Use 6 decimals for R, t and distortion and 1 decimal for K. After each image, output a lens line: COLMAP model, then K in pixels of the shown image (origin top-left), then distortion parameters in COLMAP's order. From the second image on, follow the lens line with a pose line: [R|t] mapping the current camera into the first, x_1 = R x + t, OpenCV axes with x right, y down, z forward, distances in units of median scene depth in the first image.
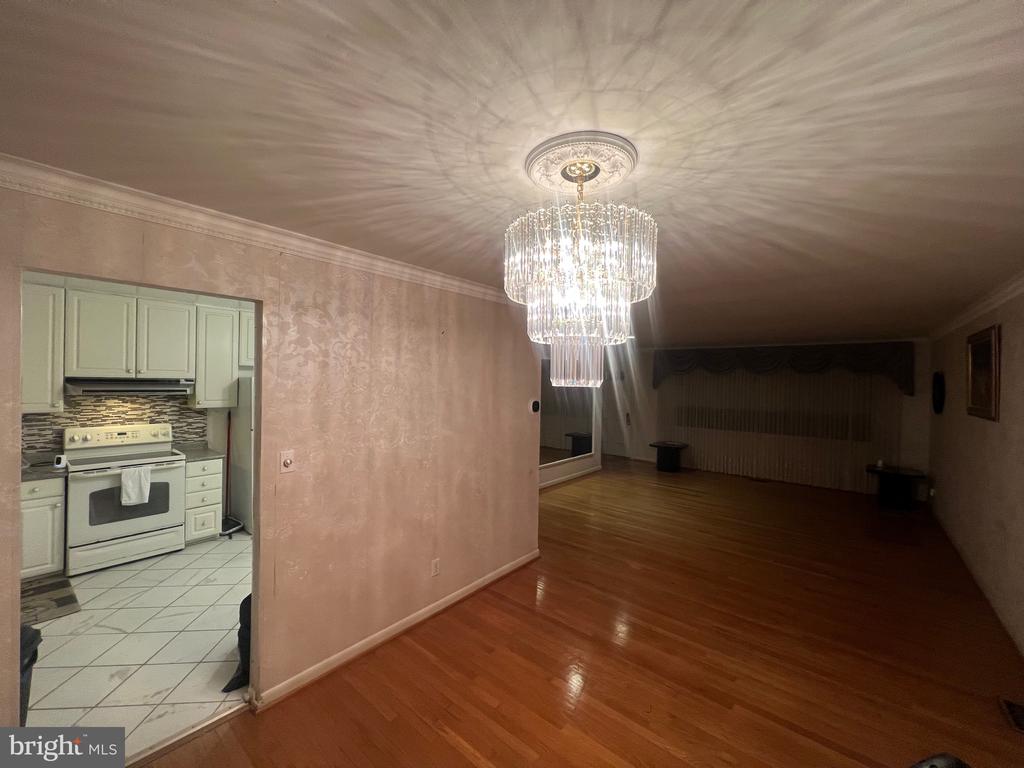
lens RADIAL K [[408.1, 0, 513.2], [0, 408.1, 381.4], [0, 0, 1]] dist [-0.000877, 0.000036]
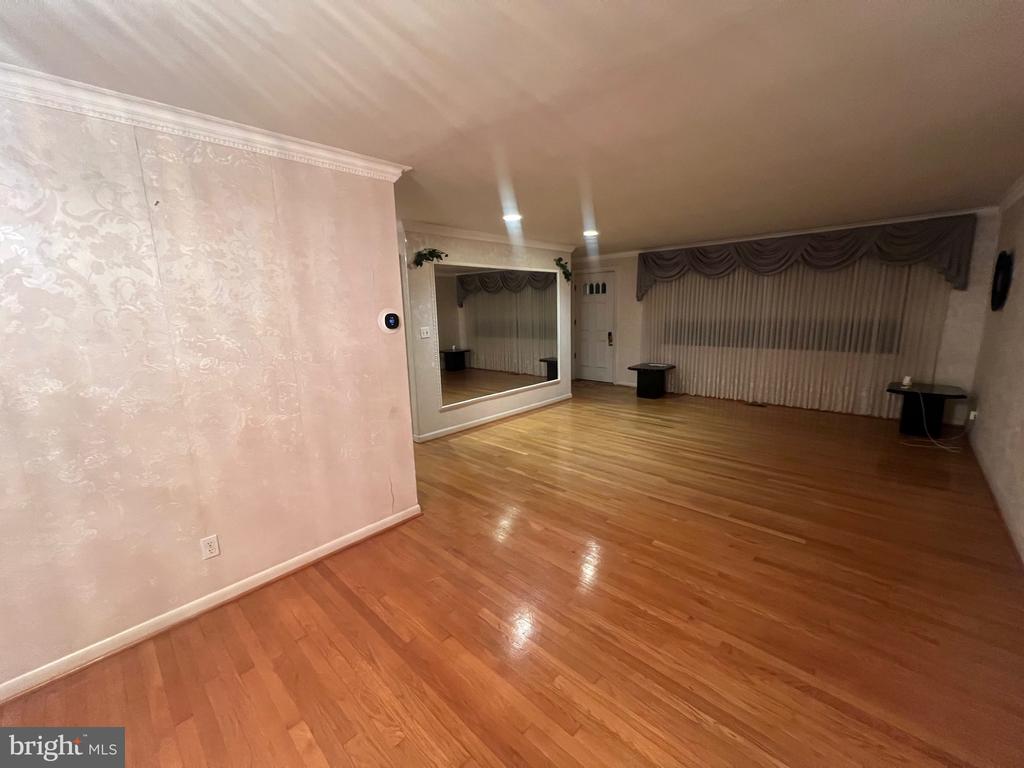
lens RADIAL K [[408.1, 0, 513.2], [0, 408.1, 381.4], [0, 0, 1]] dist [-0.000877, 0.000036]
pose [[0.997071, -0.034324, -0.068351, 0.204352], [0.045697, 0.983949, 0.172500, 0.033552], [0.061333, -0.175118, 0.982635, 0.188764]]
